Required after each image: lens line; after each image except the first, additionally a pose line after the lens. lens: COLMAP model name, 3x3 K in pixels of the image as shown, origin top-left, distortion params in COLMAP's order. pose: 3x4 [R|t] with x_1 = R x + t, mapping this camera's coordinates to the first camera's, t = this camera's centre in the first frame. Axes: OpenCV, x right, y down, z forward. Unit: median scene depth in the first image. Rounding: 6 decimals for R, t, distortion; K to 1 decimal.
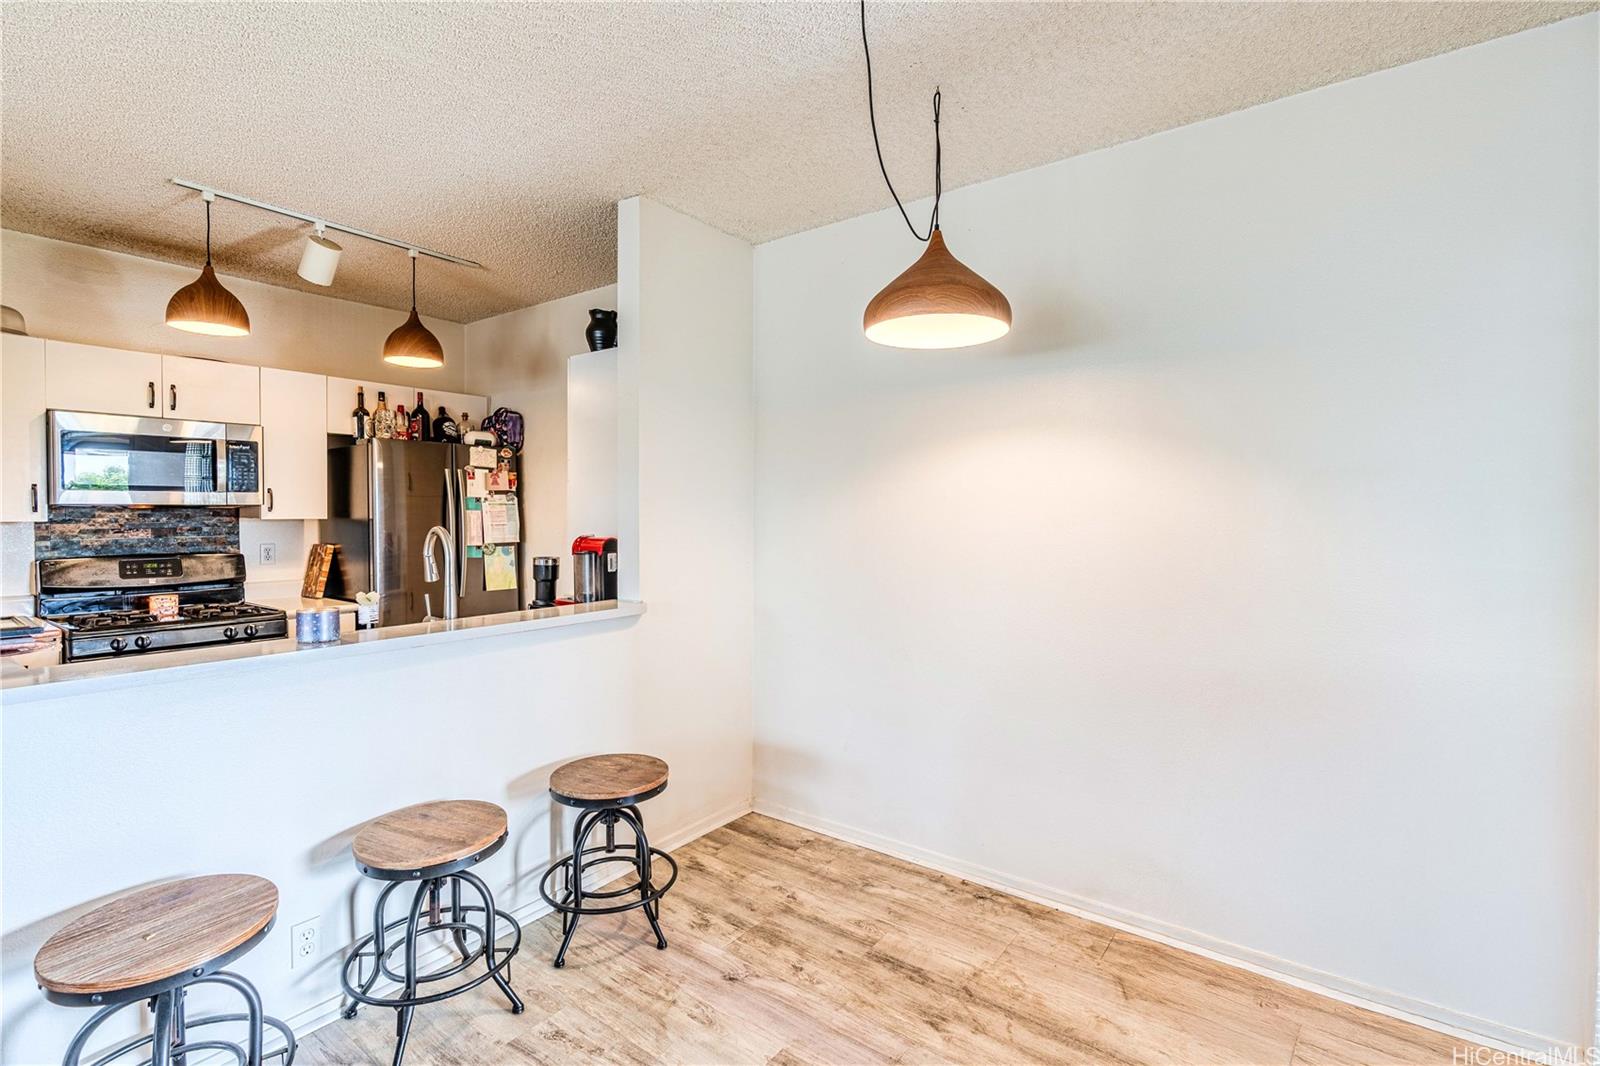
lens RADIAL K [[737.5, 0, 796.4], [0, 737.5, 527.8], [0, 0, 1]] dist [-0.008413, 0.002306]
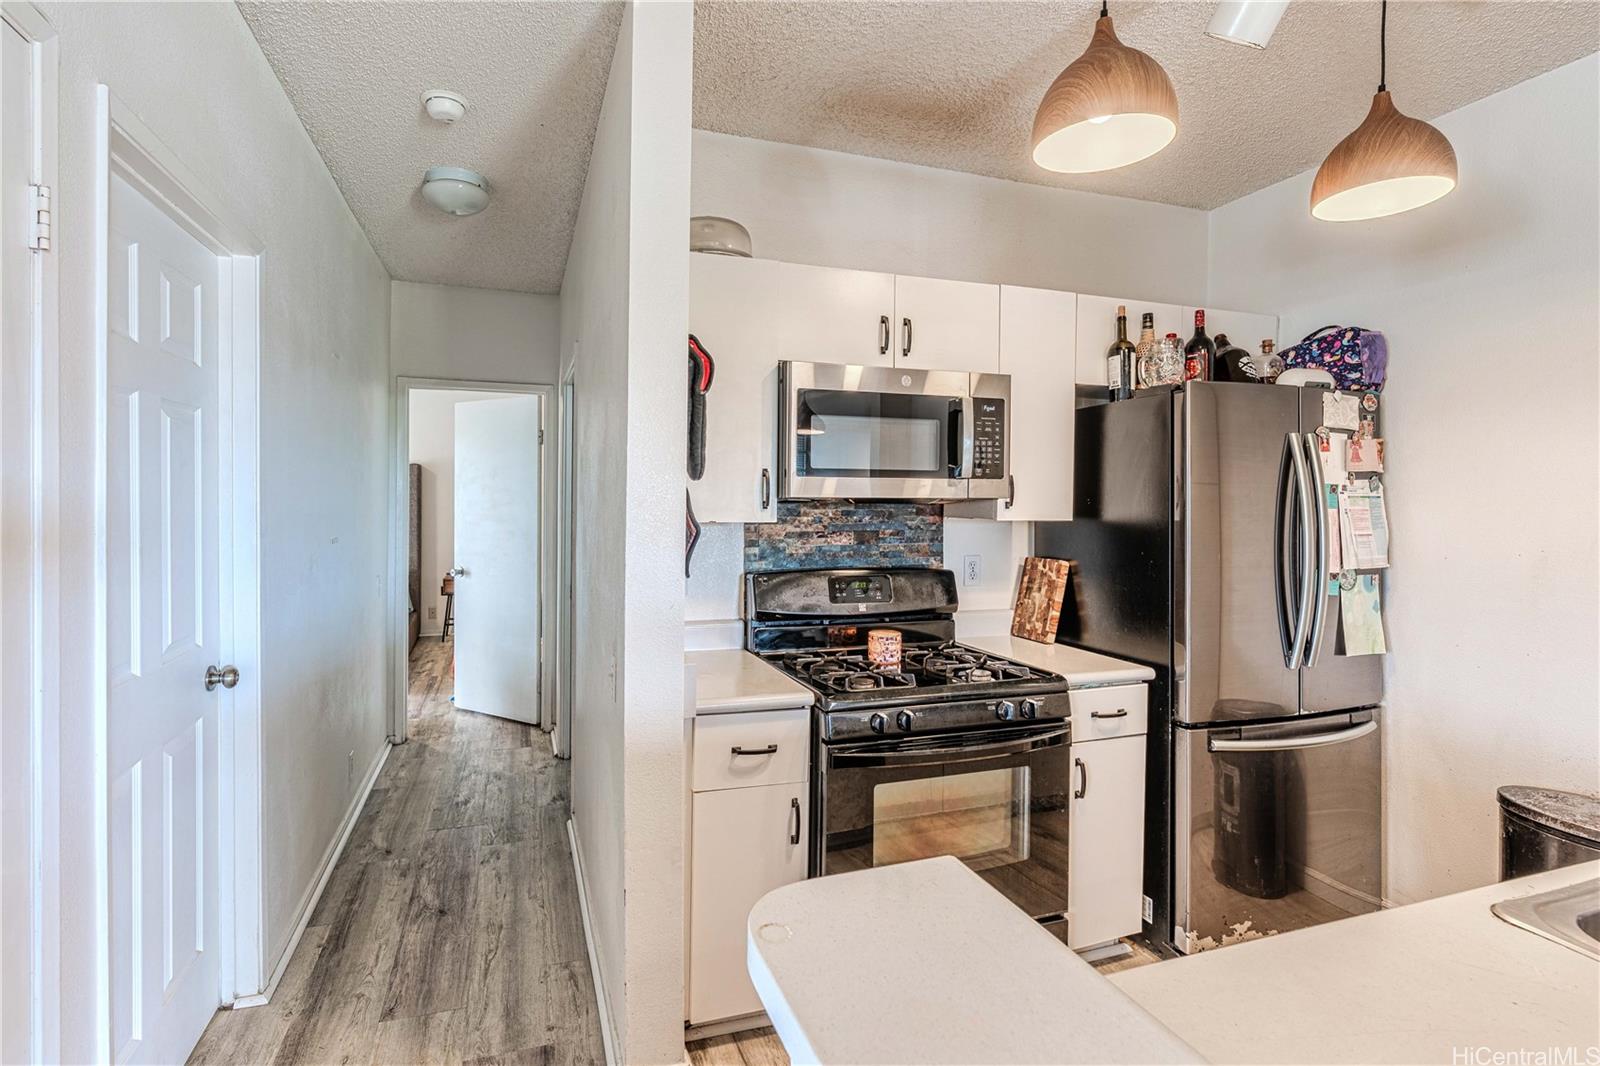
lens RADIAL K [[737.5, 0, 738.8], [0, 737.5, 514.0], [0, 0, 1]] dist [-0.008413, 0.002306]
pose [[0.805534, 0.011619, -0.592436, -0.548159], [-0.017150, 0.999846, -0.003710, -0.011628], [0.592302, 0.013149, 0.805609, 0.356640]]
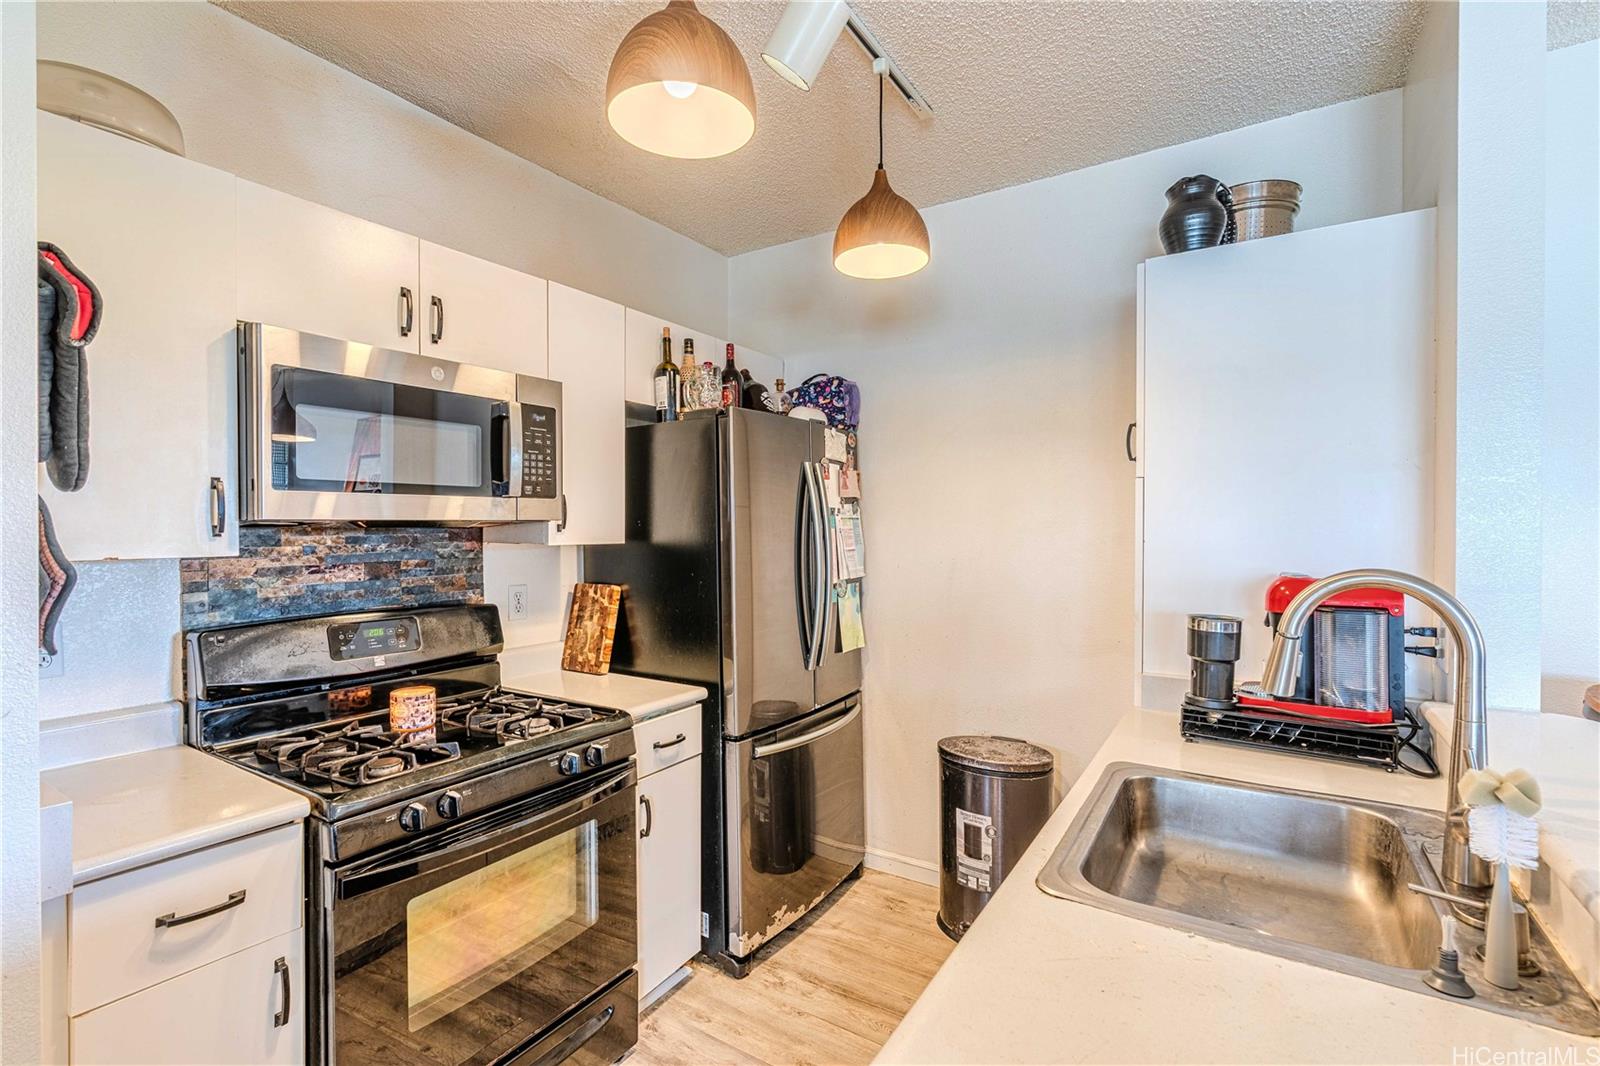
lens RADIAL K [[737.5, 0, 795.0], [0, 737.5, 537.5], [0, 0, 1]] dist [-0.008413, 0.002306]
pose [[0.998226, -0.005048, 0.059326, -0.592254], [0.005451, 0.999963, -0.006633, -0.013465], [-0.059291, 0.006945, 0.998217, 0.429578]]
